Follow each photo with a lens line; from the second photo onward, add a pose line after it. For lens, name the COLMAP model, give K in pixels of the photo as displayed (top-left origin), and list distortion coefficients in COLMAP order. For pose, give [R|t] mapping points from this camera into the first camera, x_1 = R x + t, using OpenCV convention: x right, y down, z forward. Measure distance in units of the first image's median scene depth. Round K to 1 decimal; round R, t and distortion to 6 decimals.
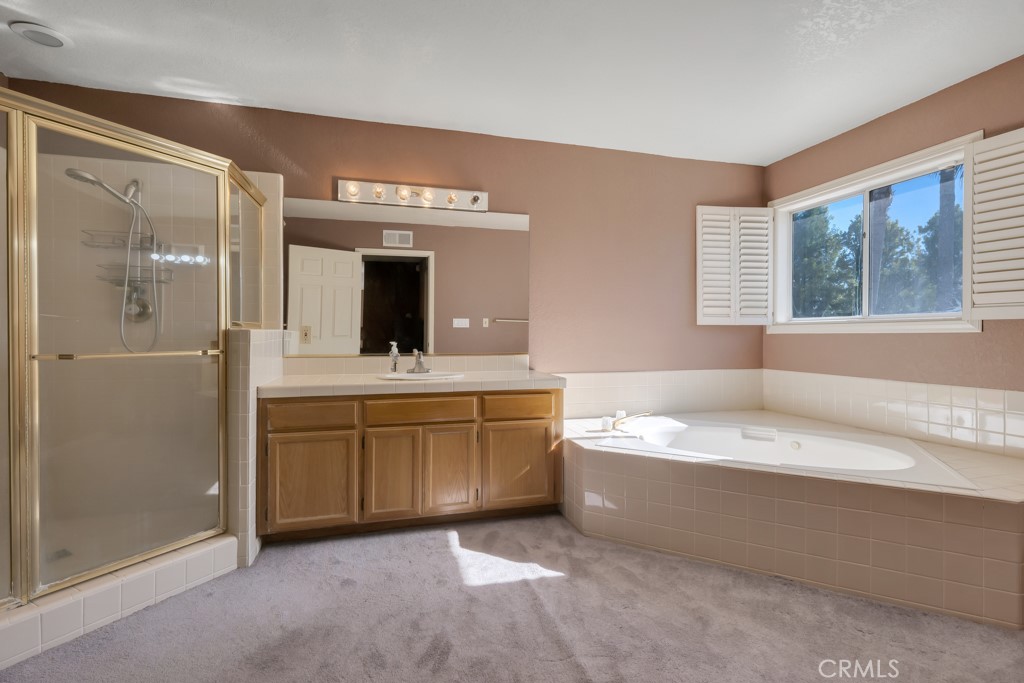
lens RADIAL K [[461.5, 0, 512.0], [0, 461.5, 341.5], [0, 0, 1]] dist [-0.004582, -0.000183]
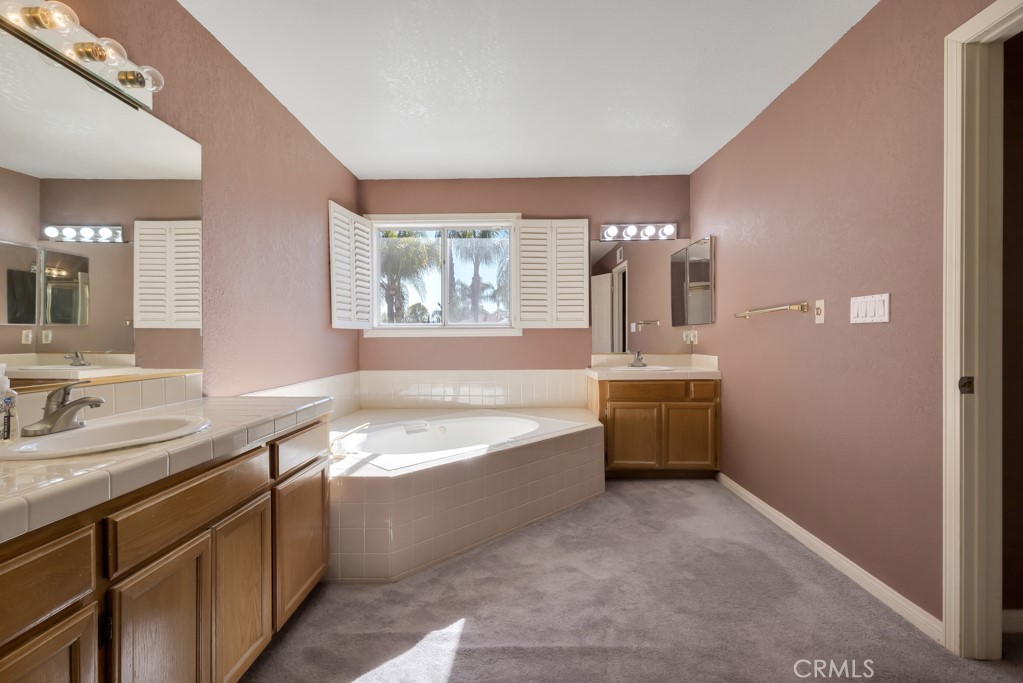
lens RADIAL K [[466.1, 0, 511.5], [0, 466.1, 341.5], [0, 0, 1]] dist [0.004547, 0.000243]
pose [[0.277251, -0.009277, 0.960753, -0.596697], [0.019951, 0.999793, 0.003896, -0.007438], [-0.960590, 0.018088, 0.277379, 0.578774]]
